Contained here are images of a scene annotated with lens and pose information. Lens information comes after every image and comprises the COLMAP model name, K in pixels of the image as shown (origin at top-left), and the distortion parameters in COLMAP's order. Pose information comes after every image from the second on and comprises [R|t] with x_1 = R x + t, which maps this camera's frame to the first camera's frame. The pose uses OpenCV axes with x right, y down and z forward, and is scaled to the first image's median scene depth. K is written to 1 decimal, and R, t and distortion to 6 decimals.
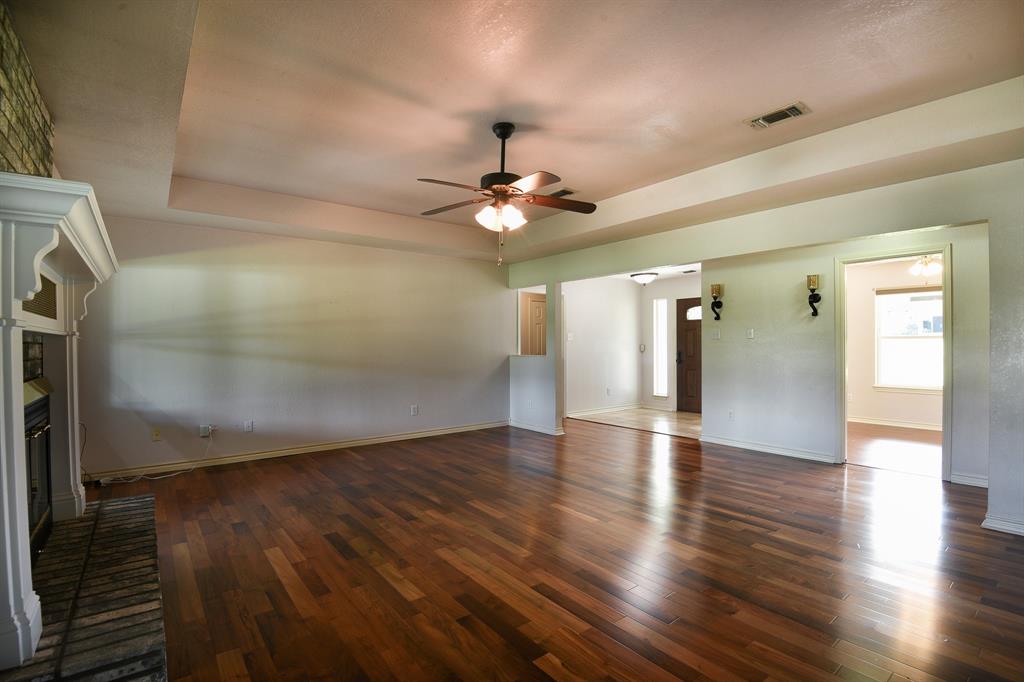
lens RADIAL K [[475.2, 0, 509.9], [0, 475.2, 346.7], [0, 0, 1]] dist [-0.027147, -0.000867]
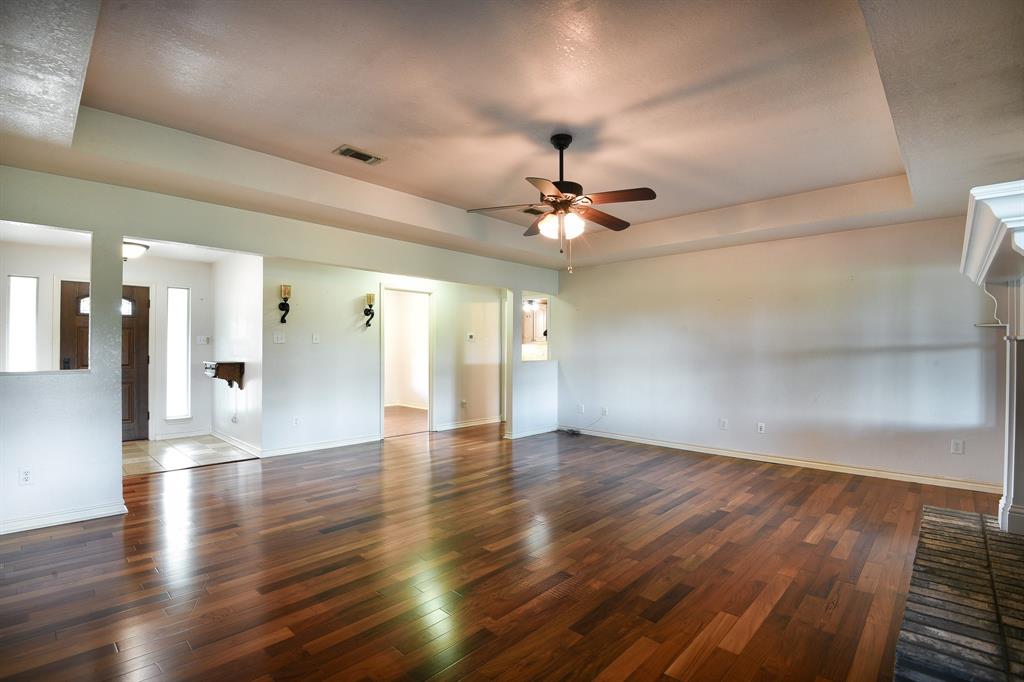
lens RADIAL K [[475.2, 0, 509.9], [0, 475.2, 346.7], [0, 0, 1]] dist [-0.027147, -0.000867]
pose [[-0.148172, 0.002997, 0.988957, -1.399475], [0.004572, 0.999987, -0.002345, -0.014489], [-0.988951, 0.004174, -0.148184, 1.742126]]
